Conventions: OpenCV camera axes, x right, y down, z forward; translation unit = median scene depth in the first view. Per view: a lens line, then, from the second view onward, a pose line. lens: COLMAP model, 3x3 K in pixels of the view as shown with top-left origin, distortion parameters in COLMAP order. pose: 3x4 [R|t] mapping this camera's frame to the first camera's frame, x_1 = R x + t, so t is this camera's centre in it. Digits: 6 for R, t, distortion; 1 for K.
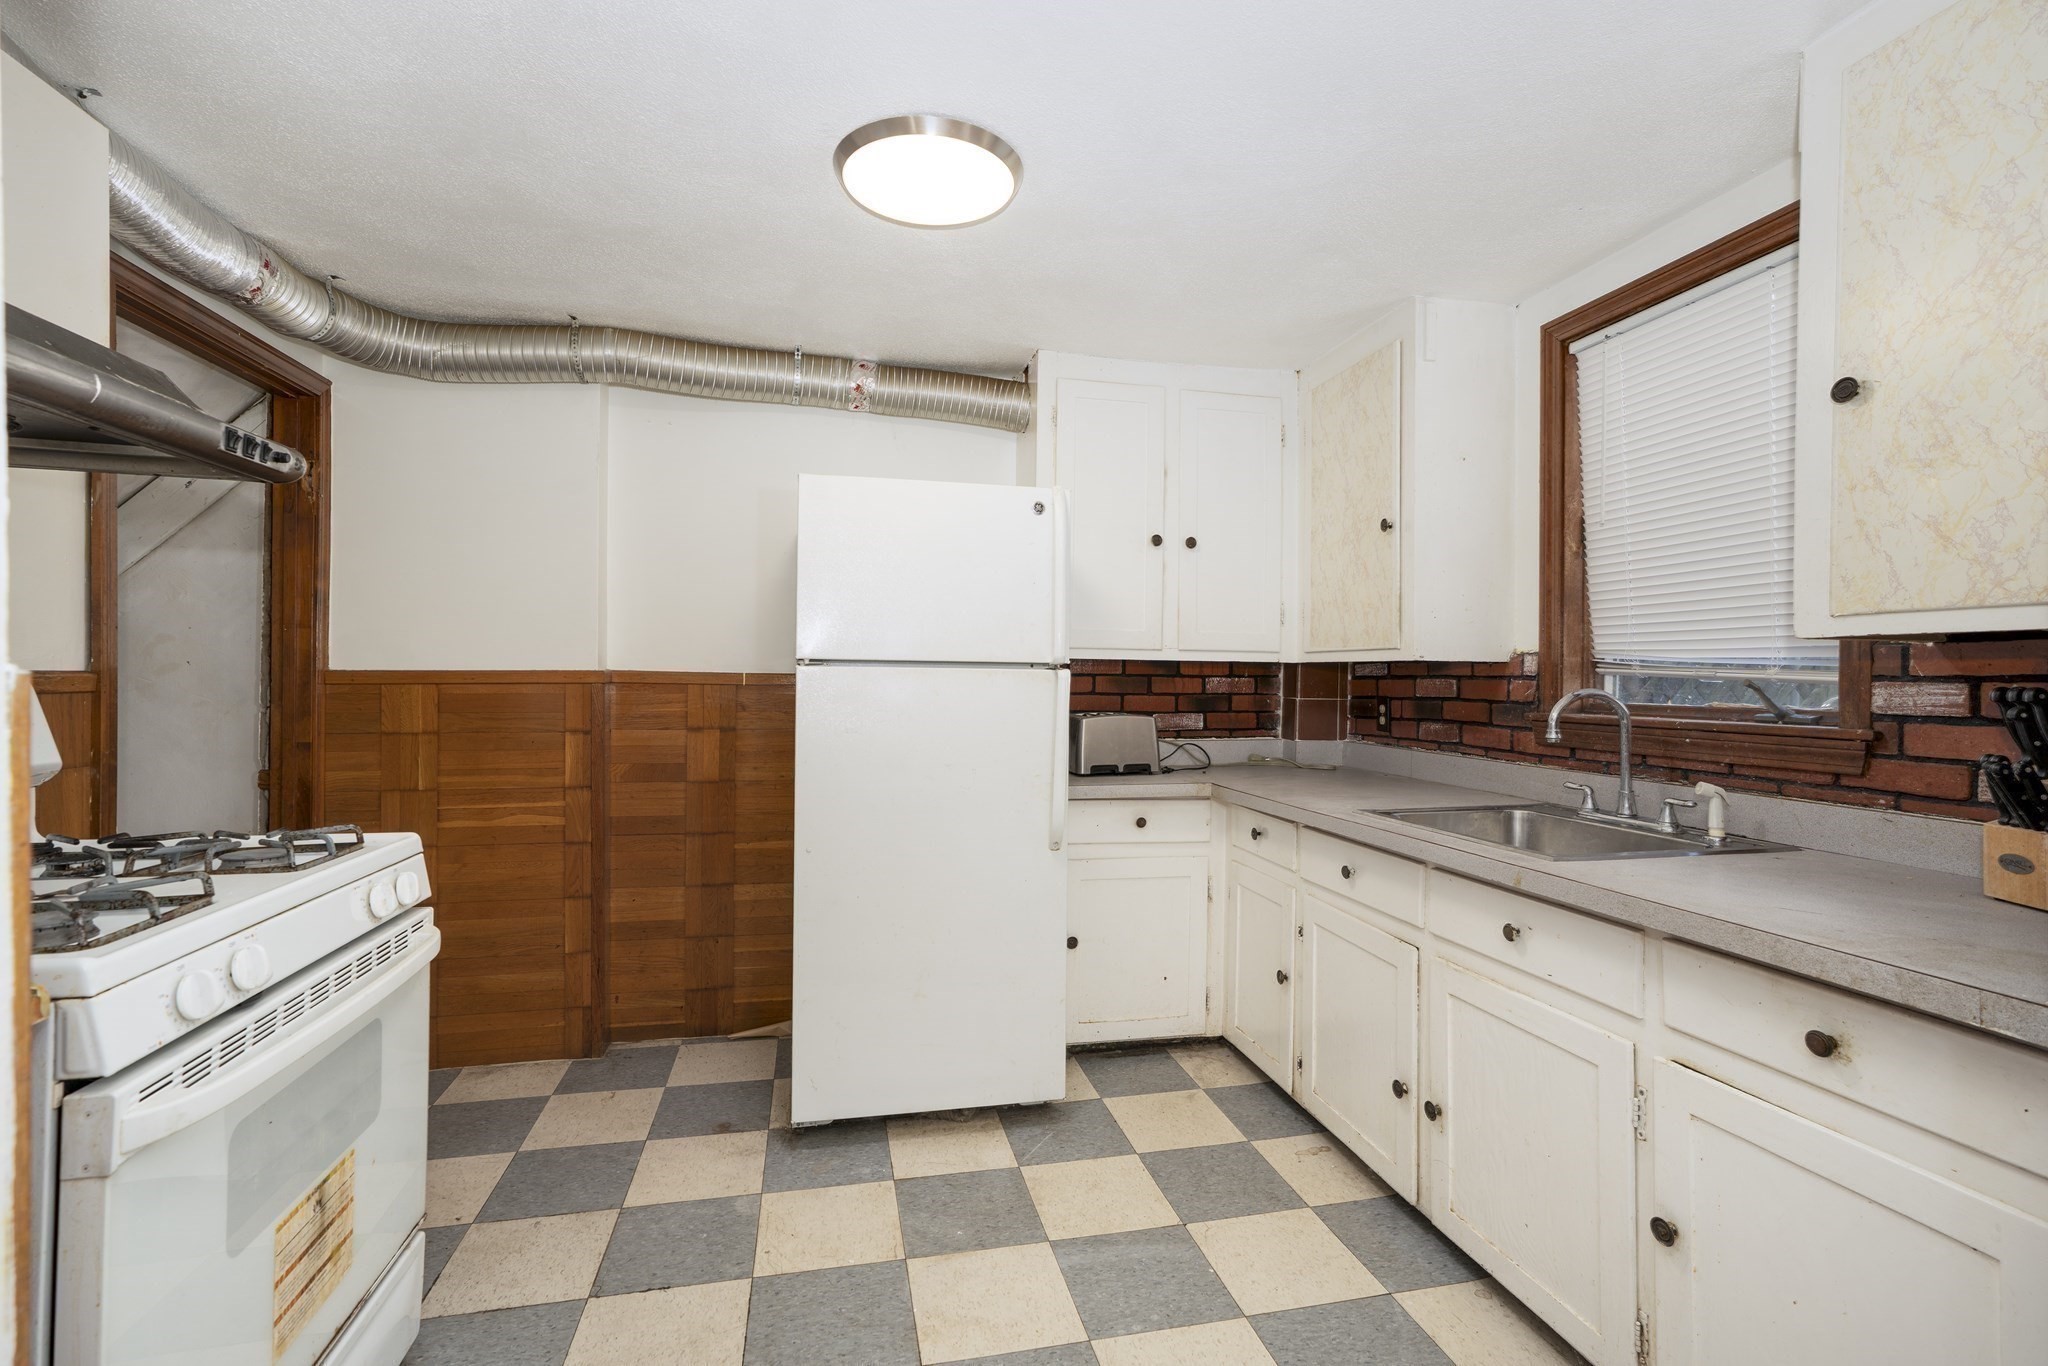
lens RADIAL K [[934.9, 0, 991.1], [0, 934.9, 676.0], [0, 0, 1]] dist [-0.010909, 0.009801]
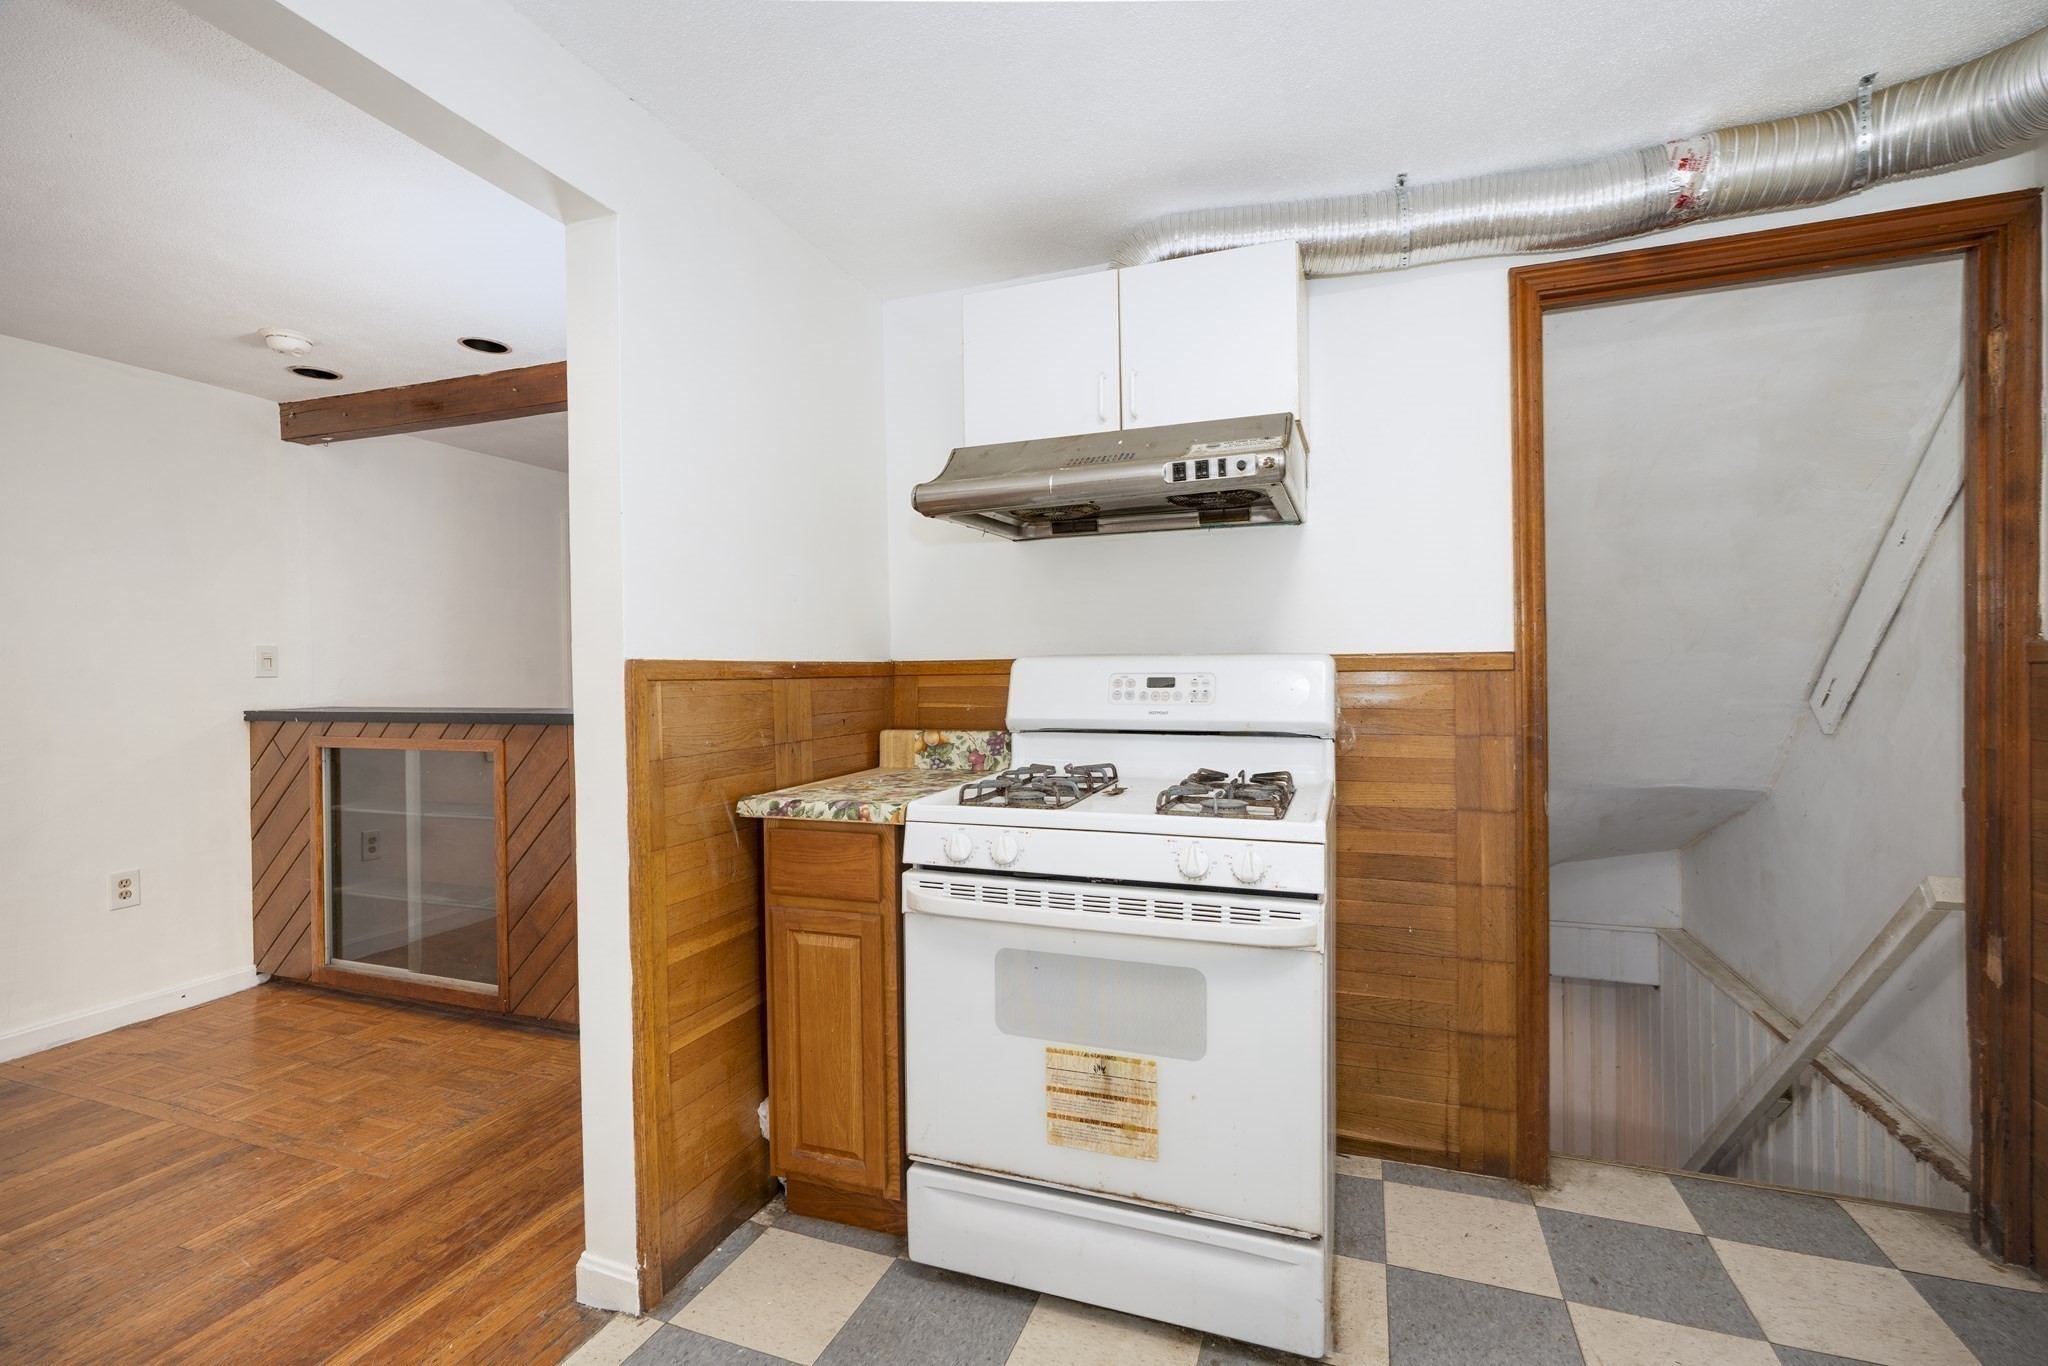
lens RADIAL K [[934.9, 0, 1024.0], [0, 934.9, 670.0], [0, 0, 1]] dist [-0.010909, 0.009801]
pose [[-0.521362, 0.002132, -0.853333, 0.202451], [0.005641, 0.999984, -0.000948, 0.010106], [0.853317, -0.005308, -0.521365, 0.761335]]
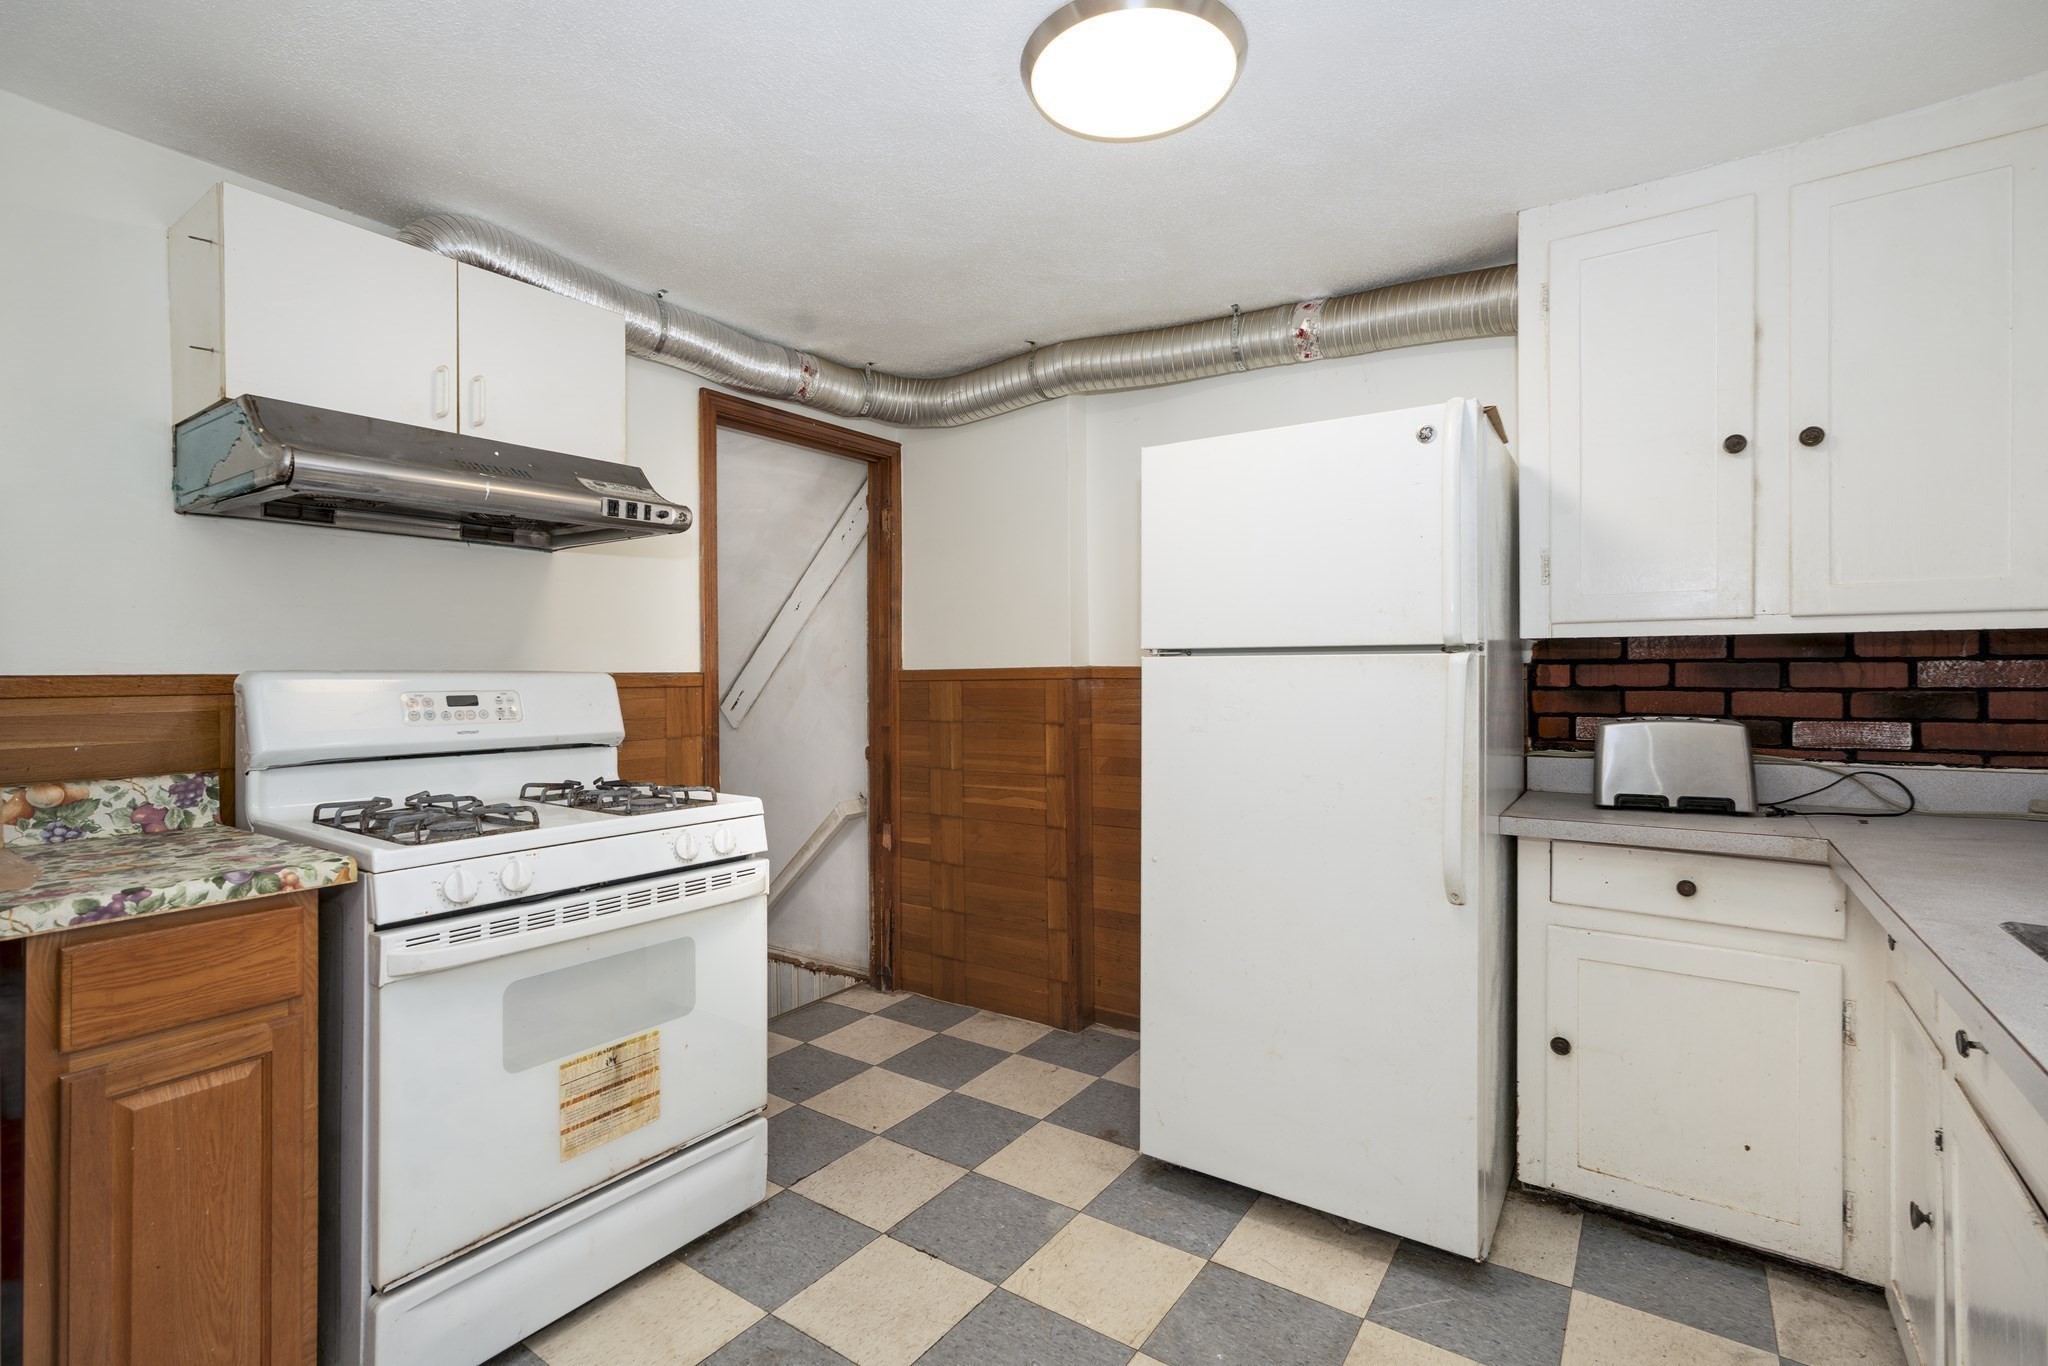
lens RADIAL K [[934.9, 0, 1018.5], [0, 934.9, 670.6], [0, 0, 1]] dist [-0.010909, 0.009801]
pose [[0.687961, -0.014926, -0.725594, 0.327491], [0.011408, 0.999887, -0.009753, 0.008589], [0.725658, -0.001568, 0.688054, 0.239189]]
